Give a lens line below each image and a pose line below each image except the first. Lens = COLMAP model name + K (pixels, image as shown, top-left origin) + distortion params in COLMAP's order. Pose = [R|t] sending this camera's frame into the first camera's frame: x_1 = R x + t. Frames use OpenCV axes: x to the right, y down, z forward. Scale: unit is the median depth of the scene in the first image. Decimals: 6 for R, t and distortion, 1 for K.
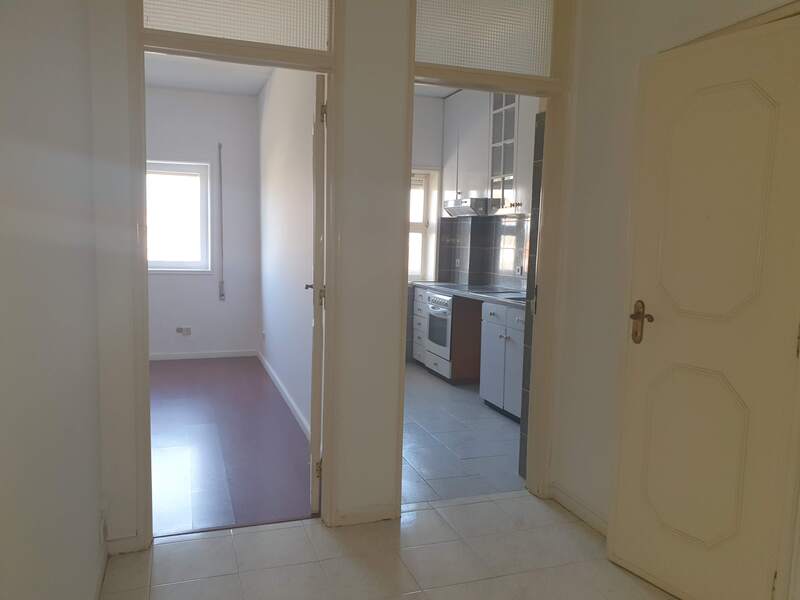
lens RADIAL K [[621.0, 0, 400.0], [0, 621.0, 300.0], [0, 0, 1]] dist [0.246256, -0.001249]
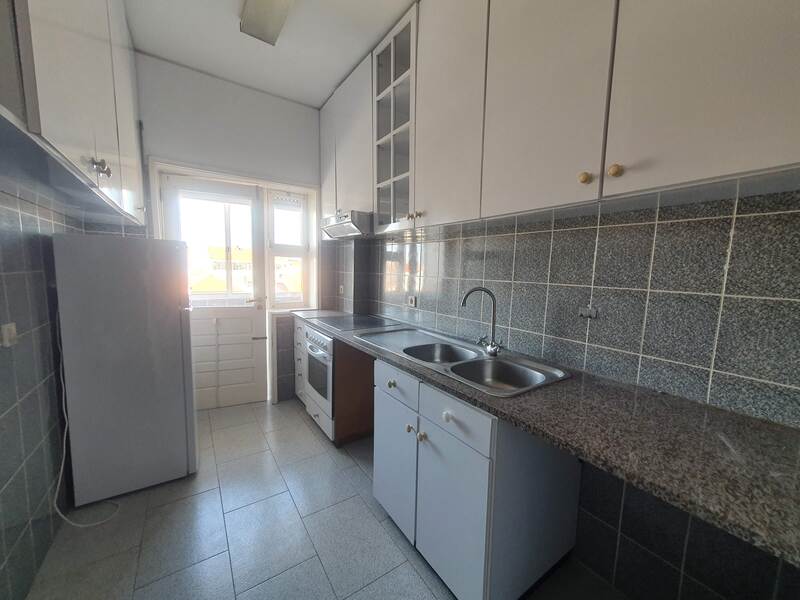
lens RADIAL K [[322.2, 0, 400.0], [0, 322.2, 300.0], [0, 0, 1]] dist [0.000207, -0.000045]
pose [[0.969670, -0.029275, 0.242659, 0.066161], [0.027111, 0.999557, 0.012253, -0.052714], [-0.242911, -0.005303, 0.970034, 0.564396]]
